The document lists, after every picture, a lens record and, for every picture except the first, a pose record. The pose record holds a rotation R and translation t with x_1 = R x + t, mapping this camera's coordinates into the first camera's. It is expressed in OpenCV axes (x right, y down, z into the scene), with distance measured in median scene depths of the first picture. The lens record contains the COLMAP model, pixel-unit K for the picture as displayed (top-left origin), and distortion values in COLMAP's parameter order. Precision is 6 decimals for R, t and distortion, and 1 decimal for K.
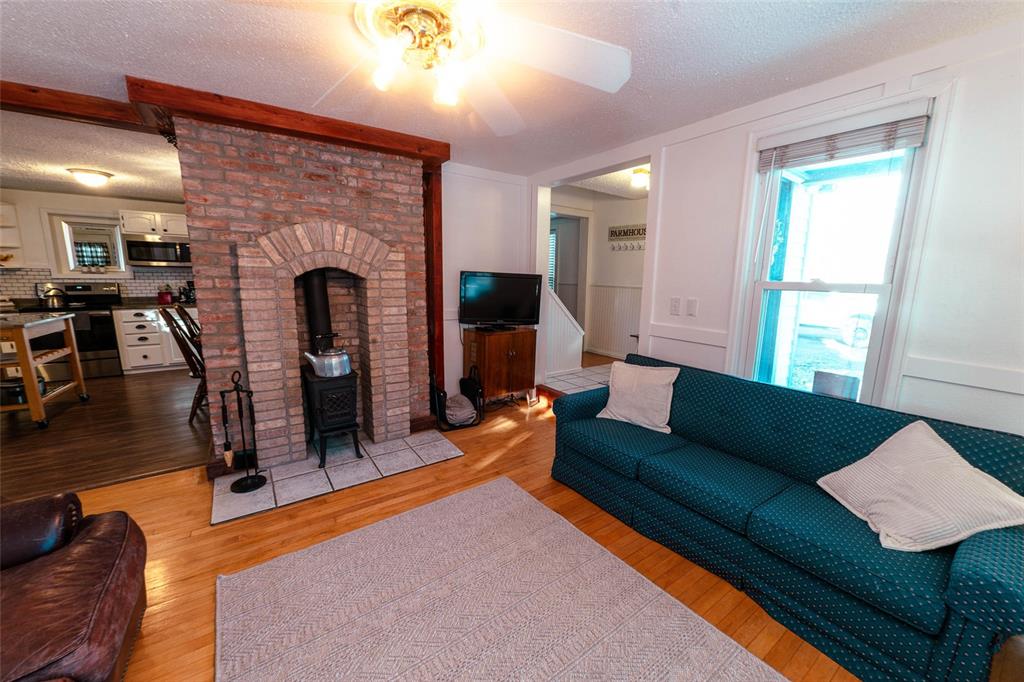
lens RADIAL K [[391.4, 0, 513.8], [0, 391.4, 345.9], [0, 0, 1]] dist [-0.007655, 0.000524]
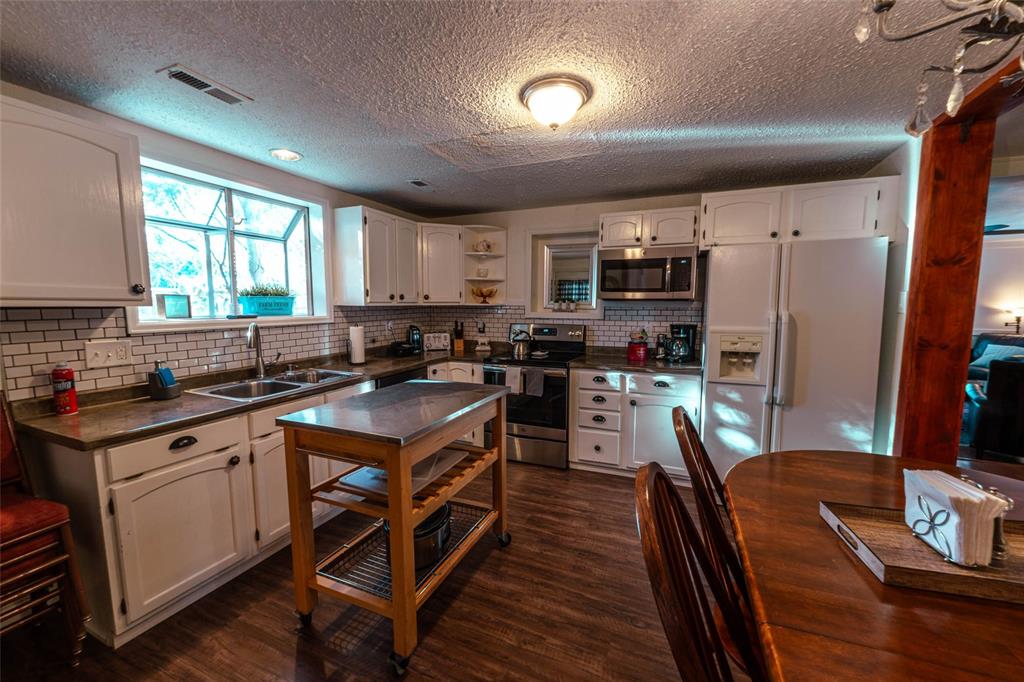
lens RADIAL K [[391.4, 0, 513.2], [0, 391.4, 344.9], [0, 0, 1]] dist [-0.007655, 0.000524]
pose [[0.533679, 0.069763, -0.842805, -0.504329], [-0.147075, 0.989061, -0.011261, -0.101845], [0.832800, 0.129965, 0.538101, 0.529131]]
